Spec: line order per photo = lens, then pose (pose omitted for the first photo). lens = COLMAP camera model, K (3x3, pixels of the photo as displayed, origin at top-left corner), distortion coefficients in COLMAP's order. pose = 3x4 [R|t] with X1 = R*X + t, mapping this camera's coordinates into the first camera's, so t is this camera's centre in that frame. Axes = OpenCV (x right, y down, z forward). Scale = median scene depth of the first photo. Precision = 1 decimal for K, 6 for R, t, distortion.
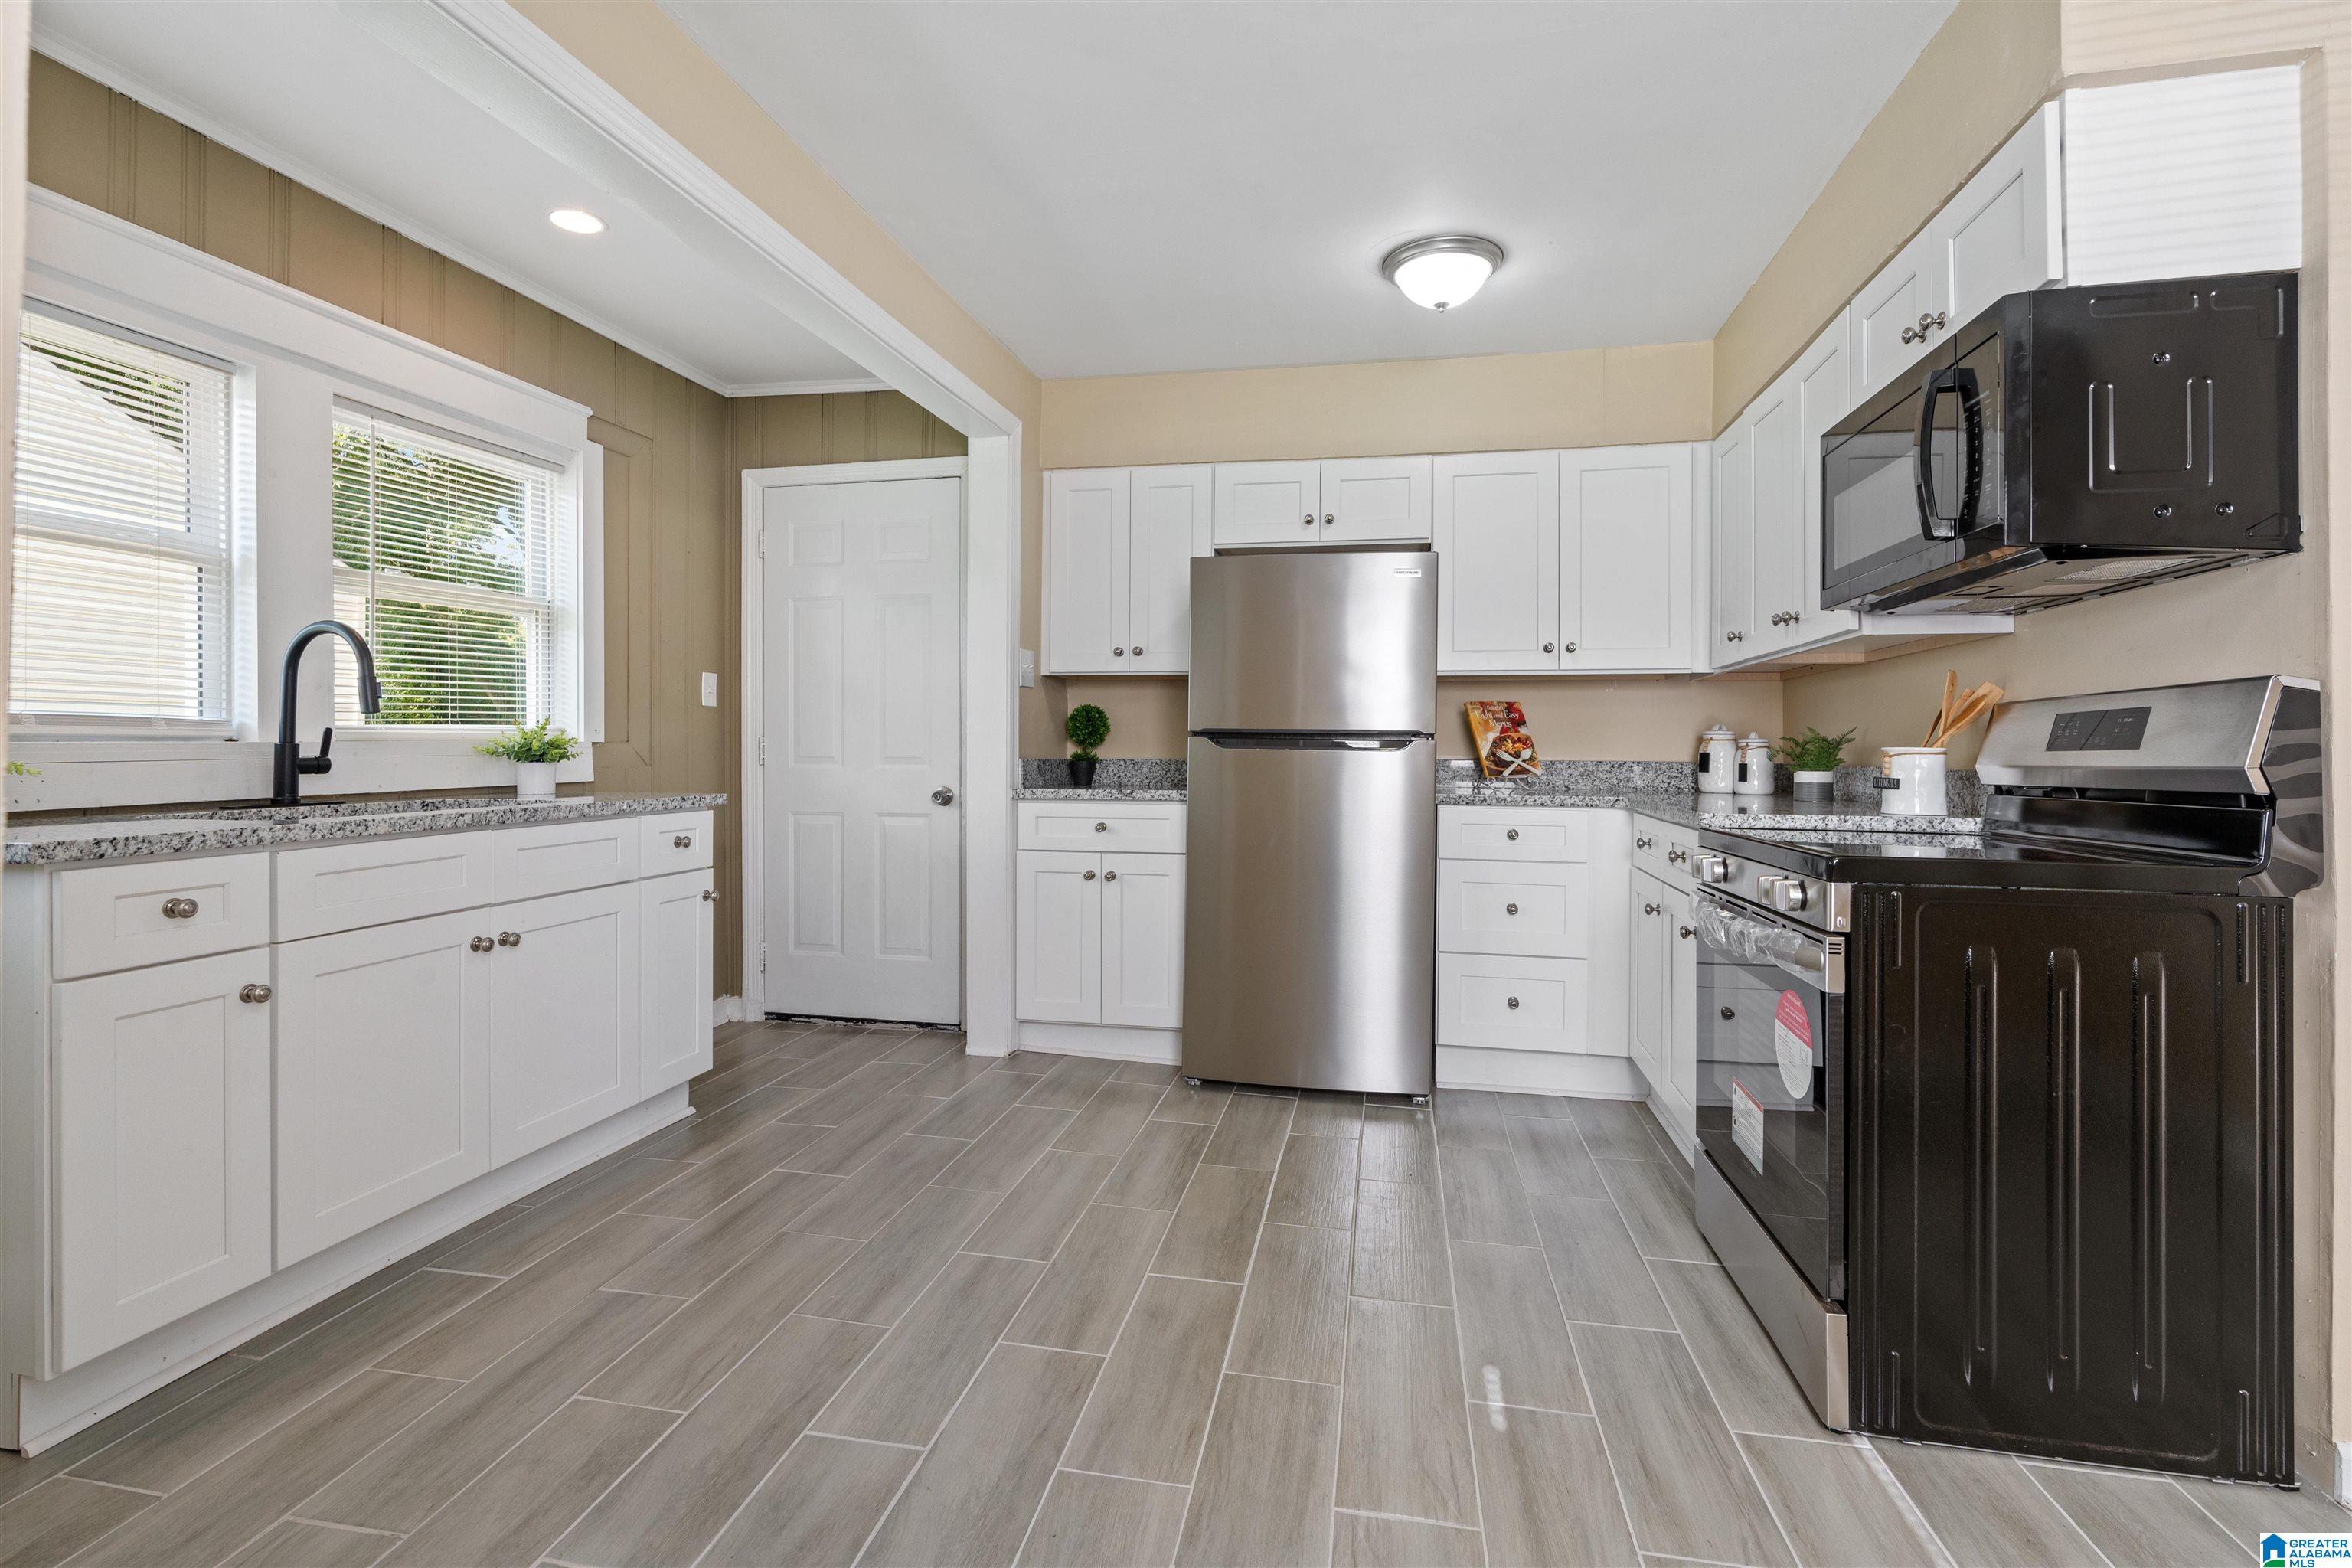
lens RADIAL K [[1071.7, 0, 1179.4], [0, 1071.7, 743.1], [0, 0, 1]] dist [-0.003331, 0.000336]
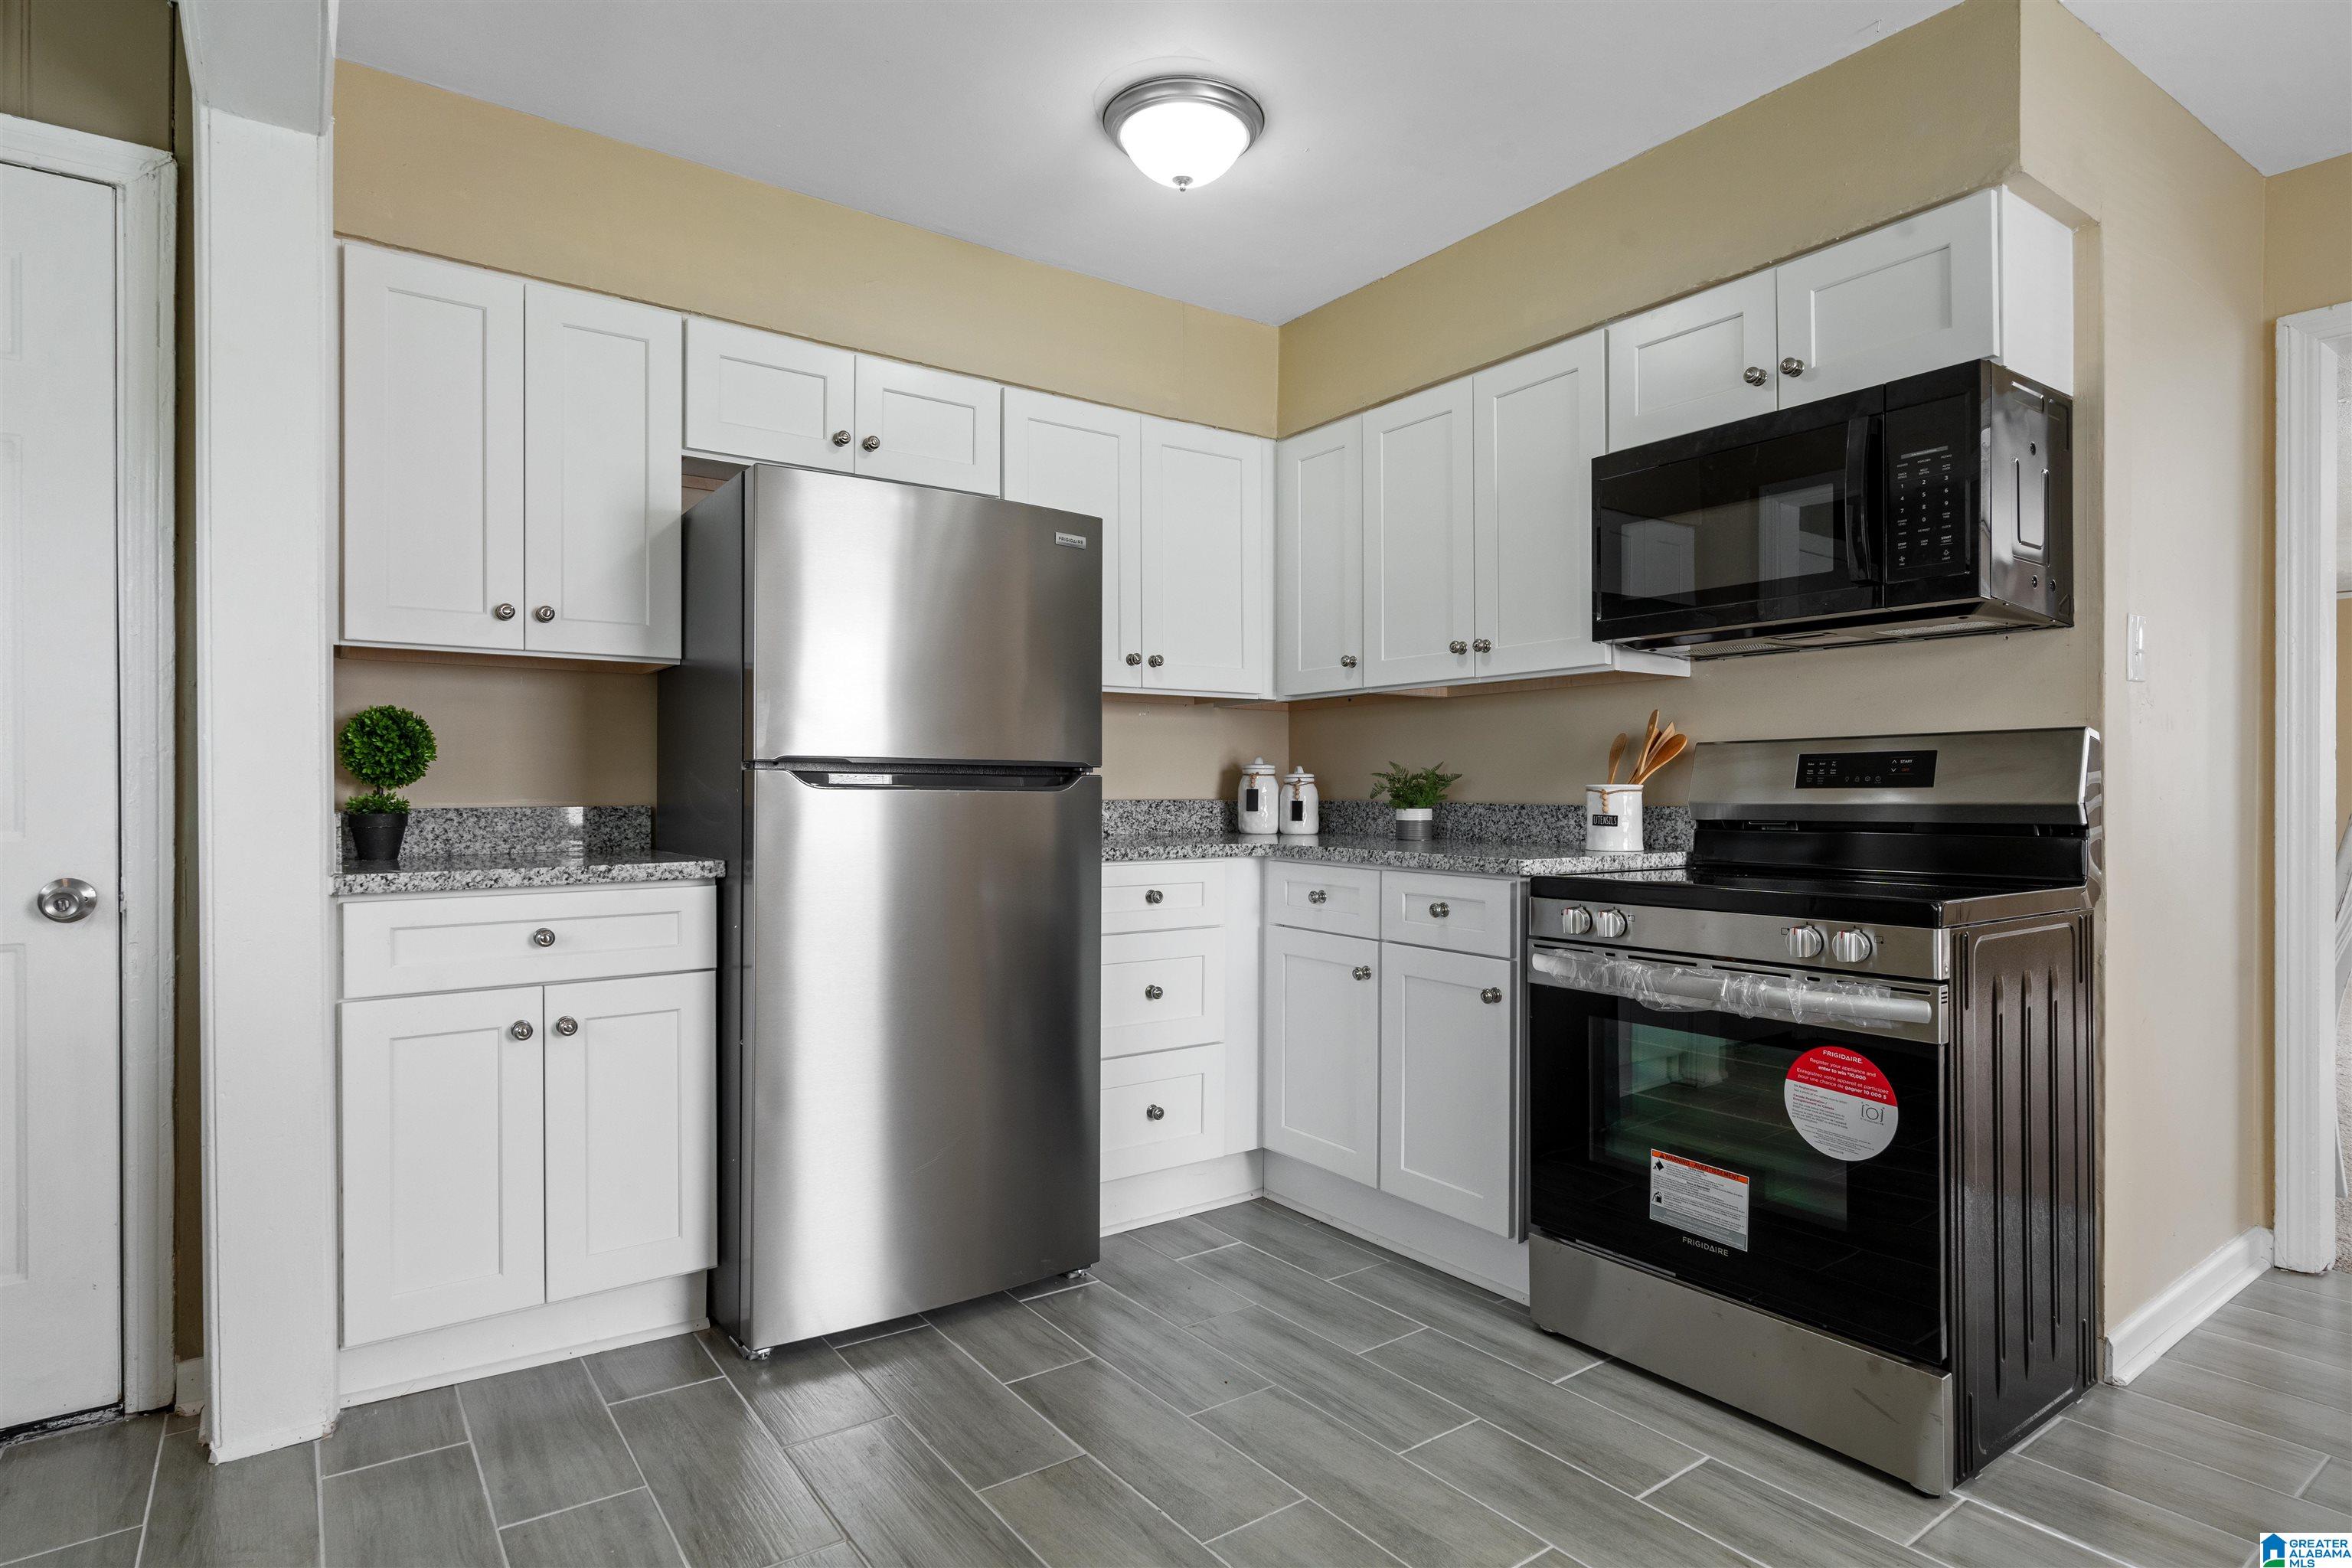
lens RADIAL K [[1235.3, 0, 1176.0], [0, 1235.3, 784.0], [0, 0, 1]] dist [-0.000645, 0.000681]
pose [[0.679665, -0.004508, 0.733508, -0.396599], [-0.001675, 0.999969, 0.007699, -0.004158], [-0.733520, -0.006462, 0.679637, 0.446956]]
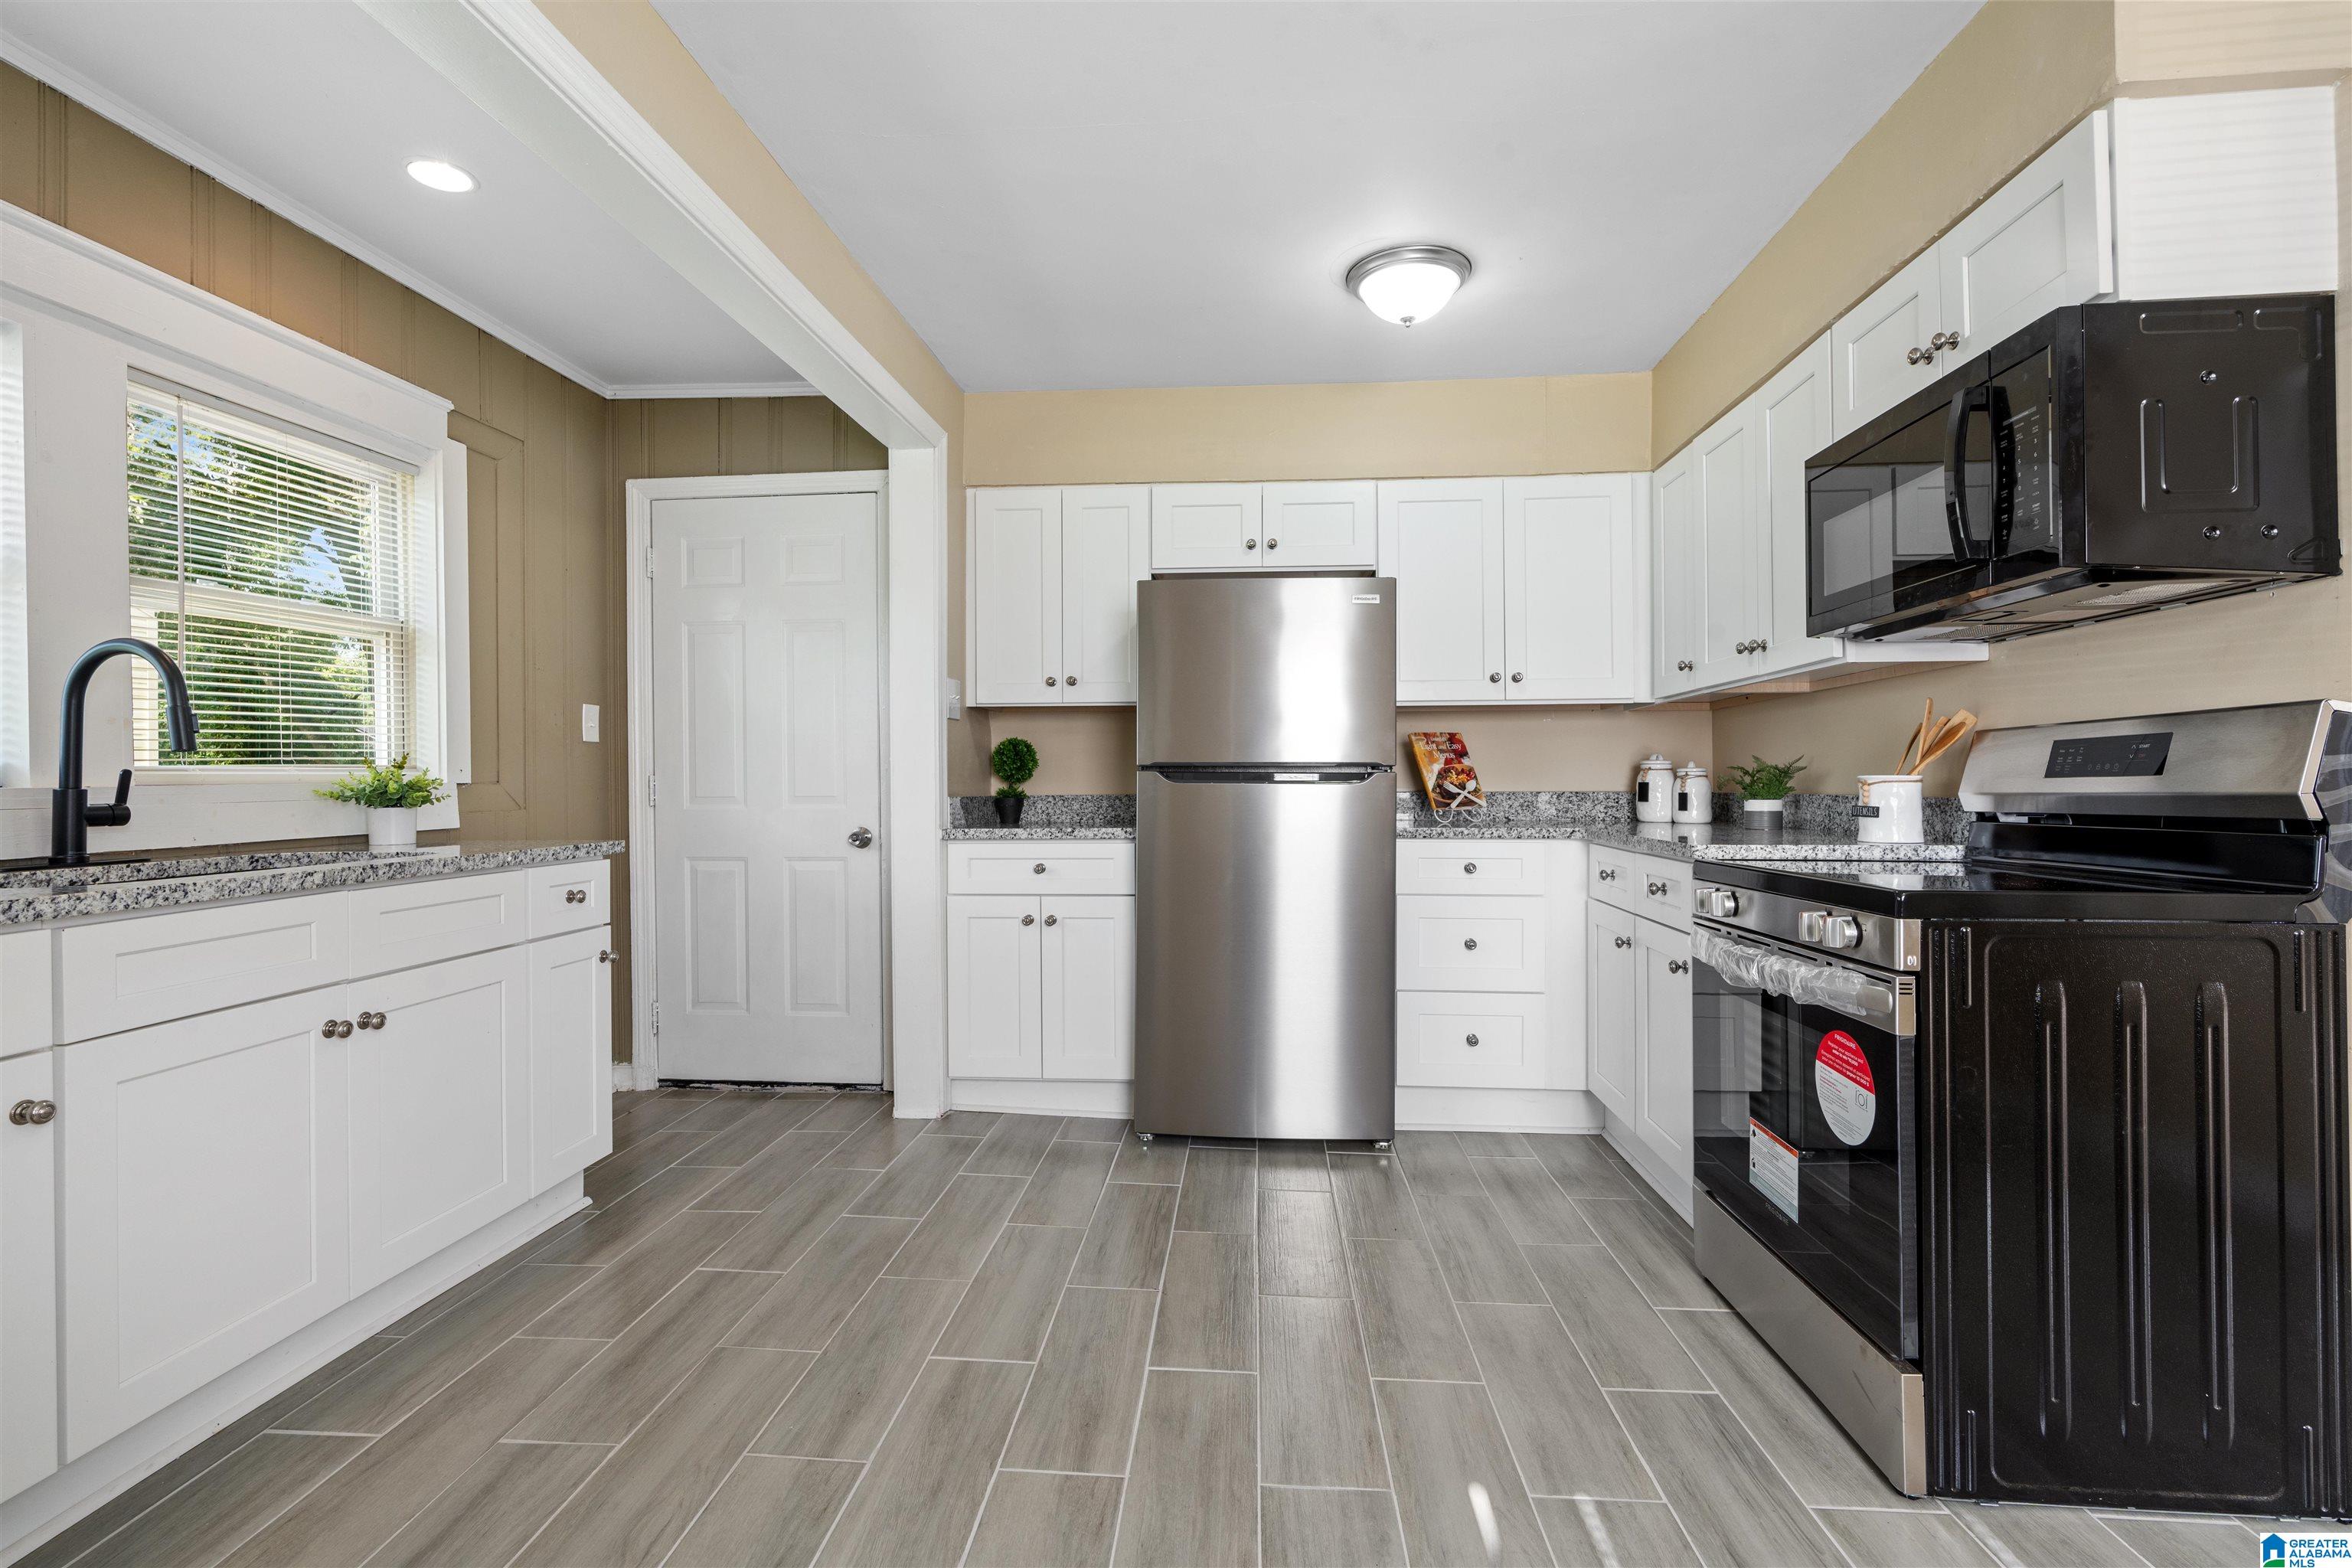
lens RADIAL K [[1055.2, 0, 1177.4], [0, 1055.2, 776.4], [0, 0, 1]] dist [-0.003309, 0.001341]
pose [[0.992645, -0.009463, 0.120693, -0.082327], [0.009481, 0.999955, 0.000426, -0.001508], [-0.120692, 0.000721, 0.992690, 0.089387]]
